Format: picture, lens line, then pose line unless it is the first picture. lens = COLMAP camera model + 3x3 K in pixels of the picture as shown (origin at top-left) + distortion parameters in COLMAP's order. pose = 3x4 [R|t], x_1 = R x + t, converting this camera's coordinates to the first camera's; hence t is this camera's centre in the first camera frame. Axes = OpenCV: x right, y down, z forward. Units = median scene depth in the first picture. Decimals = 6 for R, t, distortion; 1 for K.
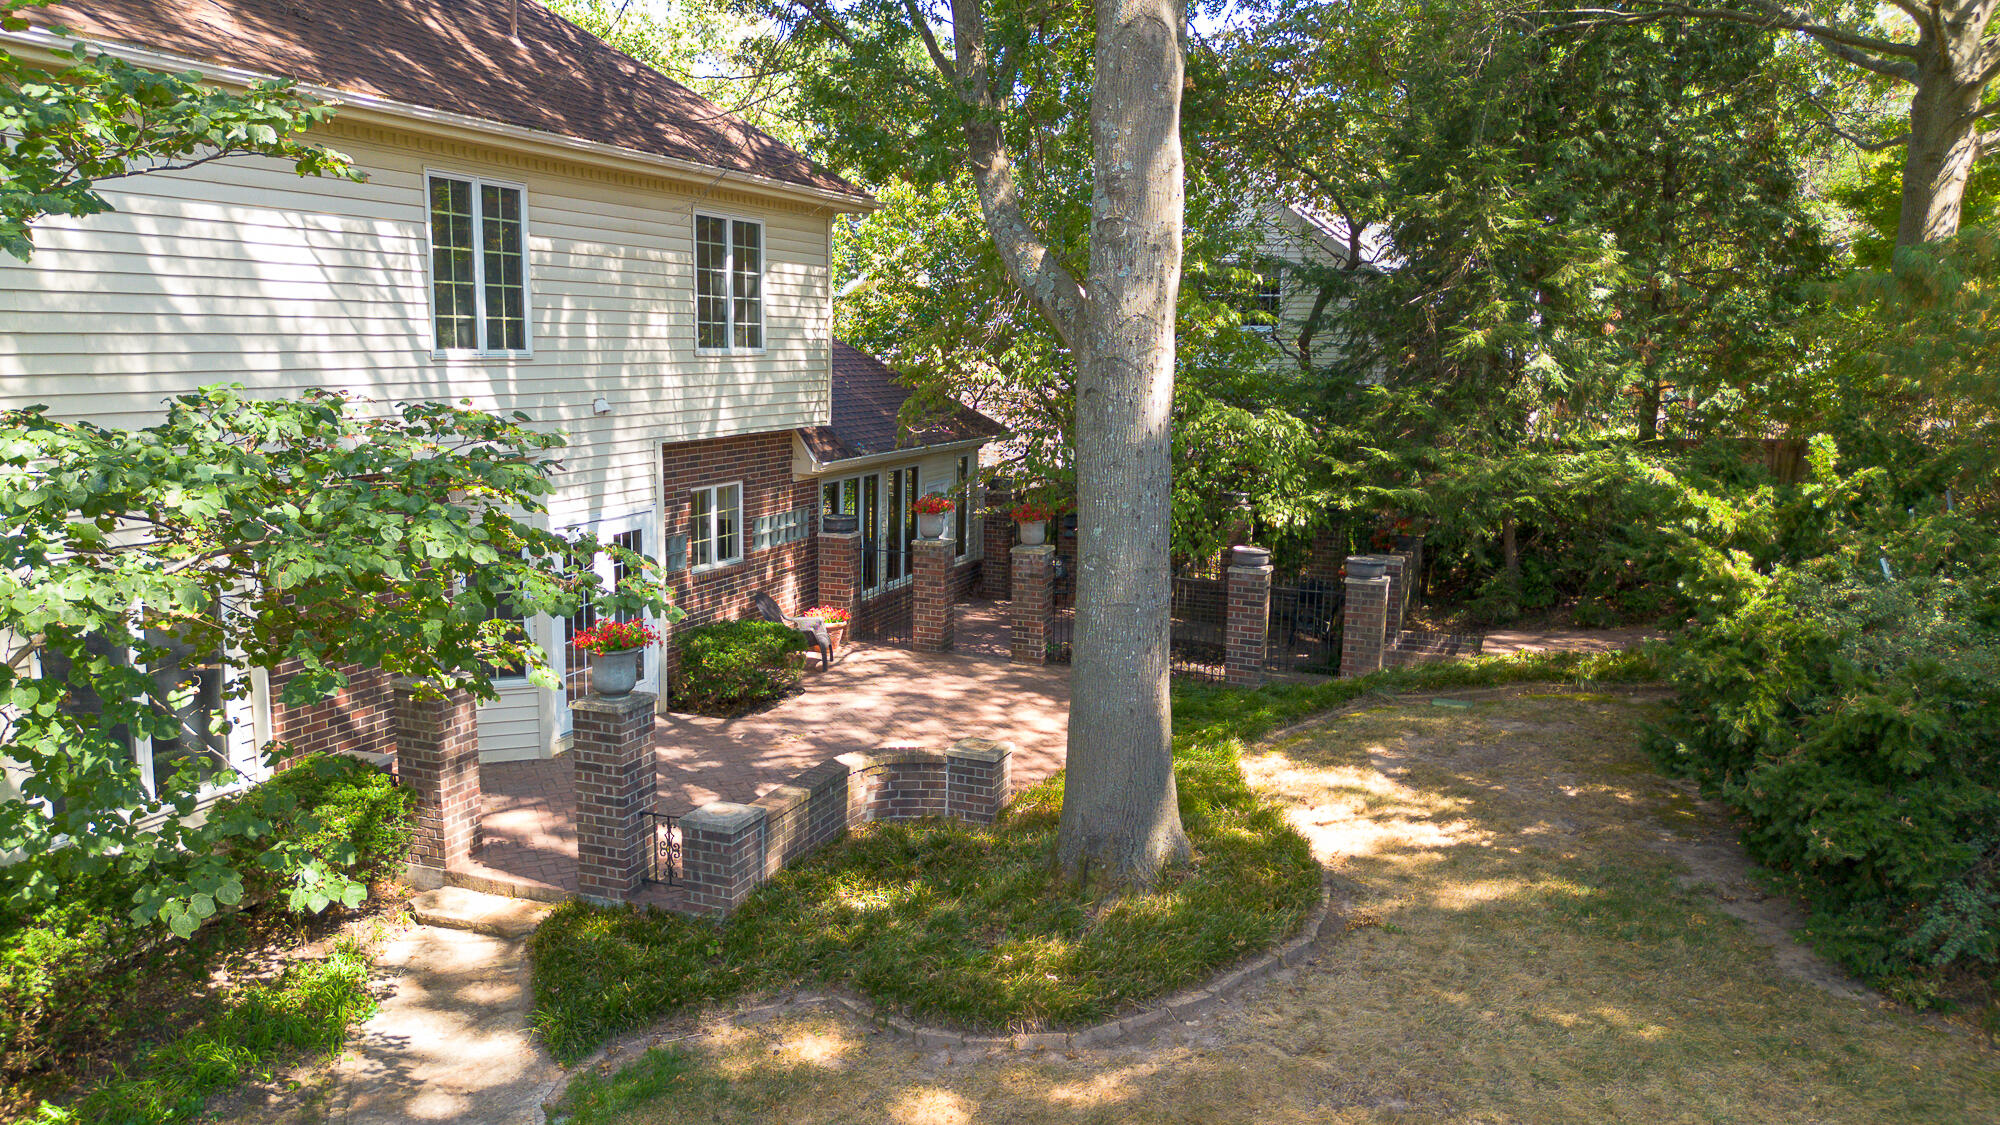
lens RADIAL K [[1499.6, 0, 1000.0], [0, 1499.6, 562.5], [0, 0, 1]] dist [-0.000264, -0.002414]
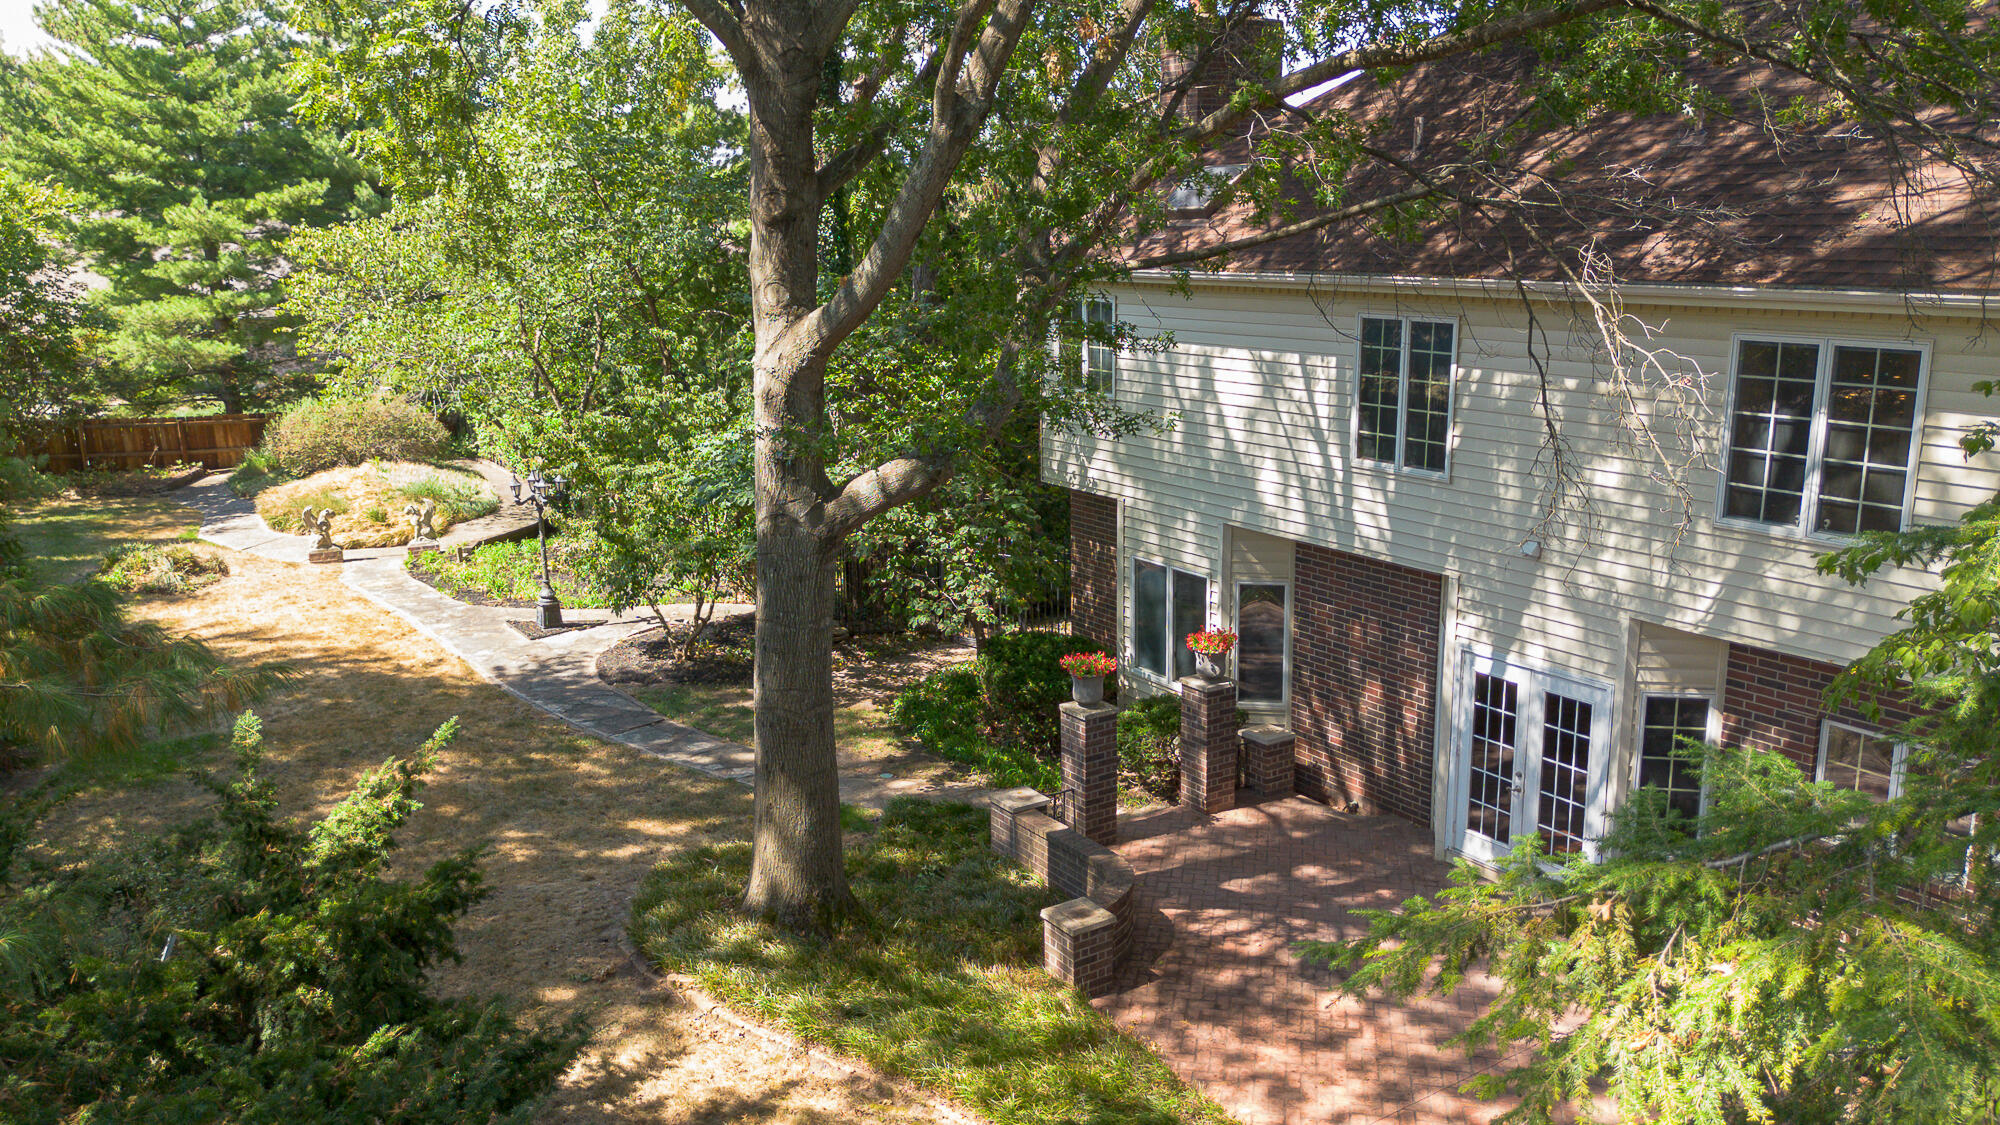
lens RADIAL K [[1347.1, 0, 1033.8], [0, 1347.1, 560.0], [0, 0, 1]] dist [0.000501, -0.000951]
pose [[-0.546526, 0.132871, -0.826834, 0.522689], [-0.170446, 0.949017, 0.265168, -0.235935], [0.819913, 0.285852, -0.496015, 1.034972]]
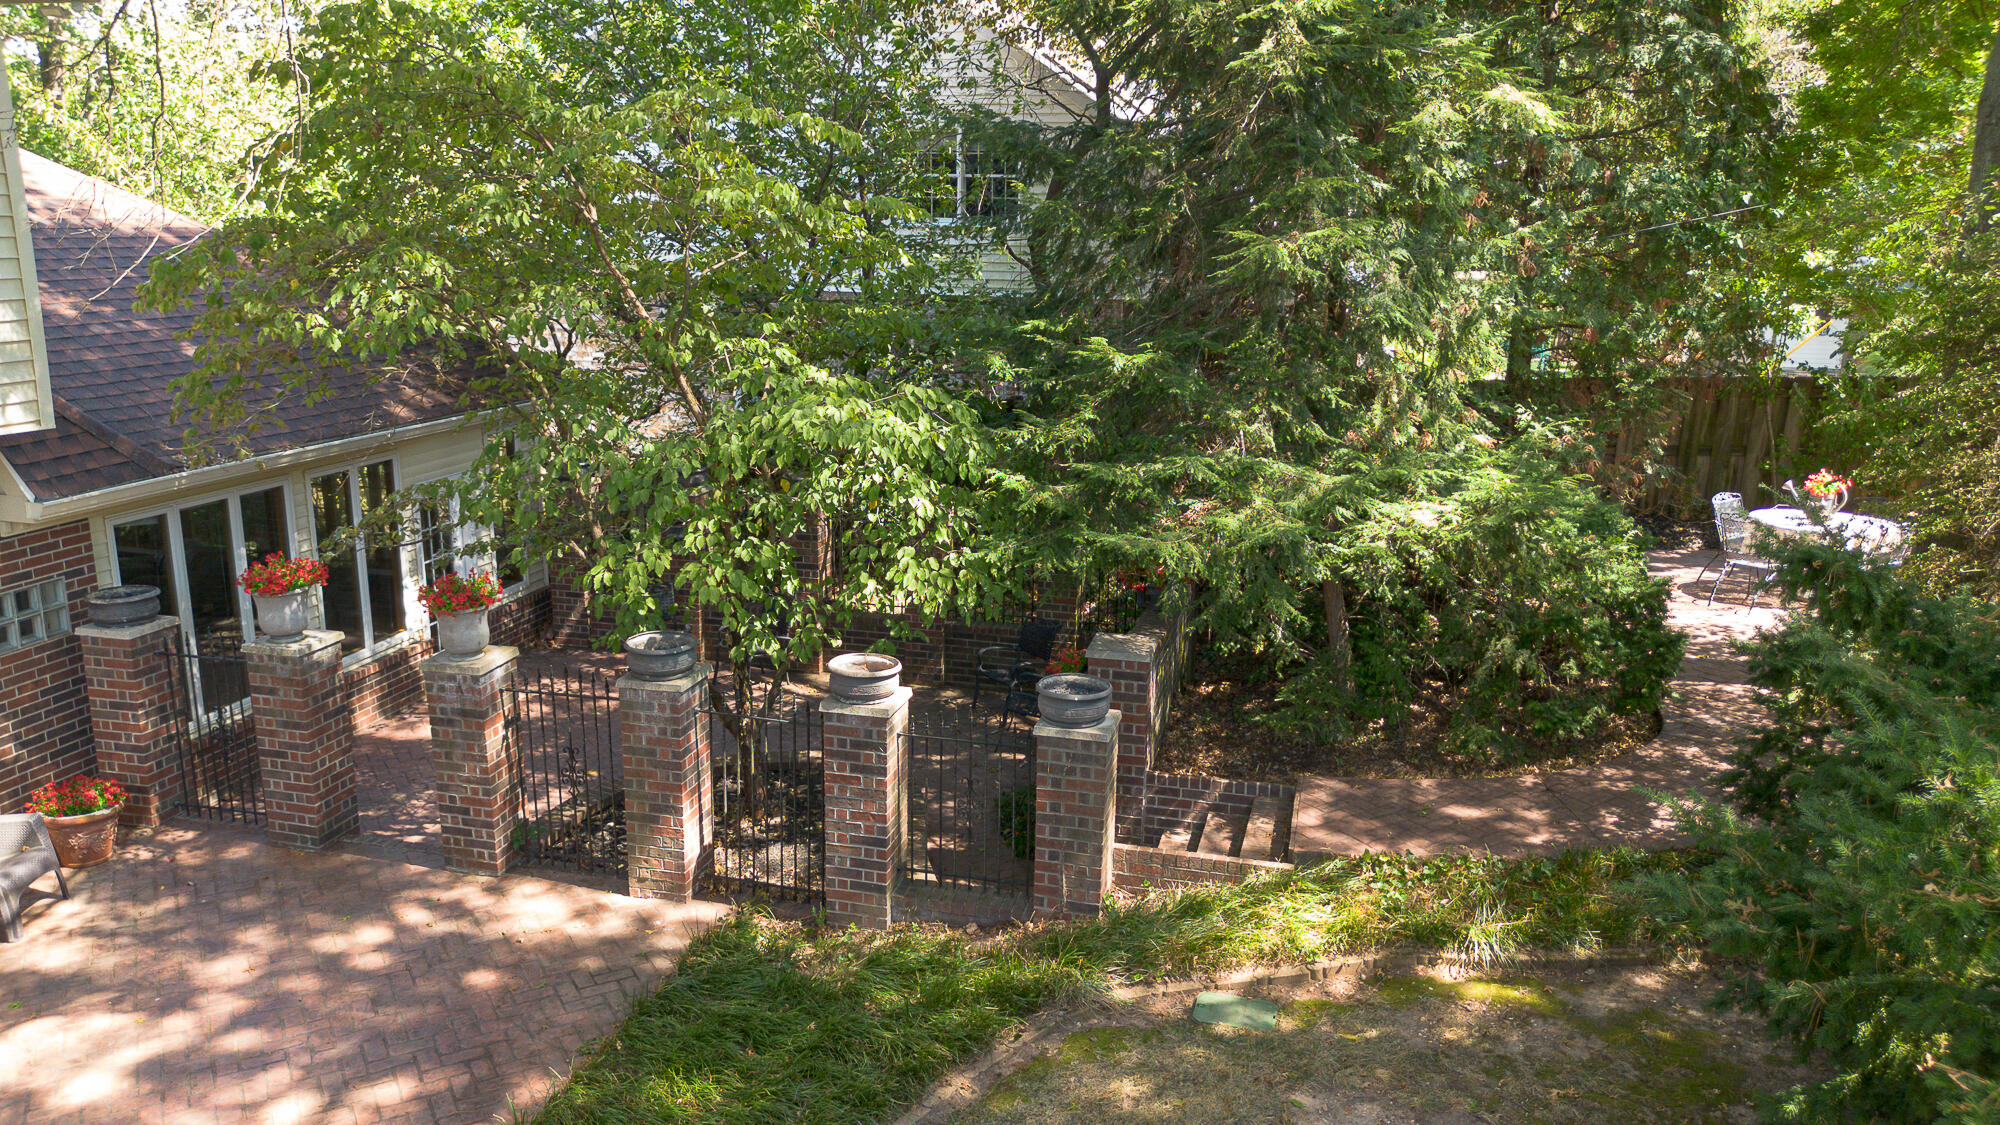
lens RADIAL K [[1499.6, 0, 1000.0], [0, 1499.6, 562.5], [0, 0, 1]] dist [-0.000264, -0.002414]
pose [[0.991677, -0.033269, 0.124381, 0.168067], [0.023296, 0.996459, 0.080793, -0.095576], [-0.126629, -0.077223, 0.988940, 0.533935]]
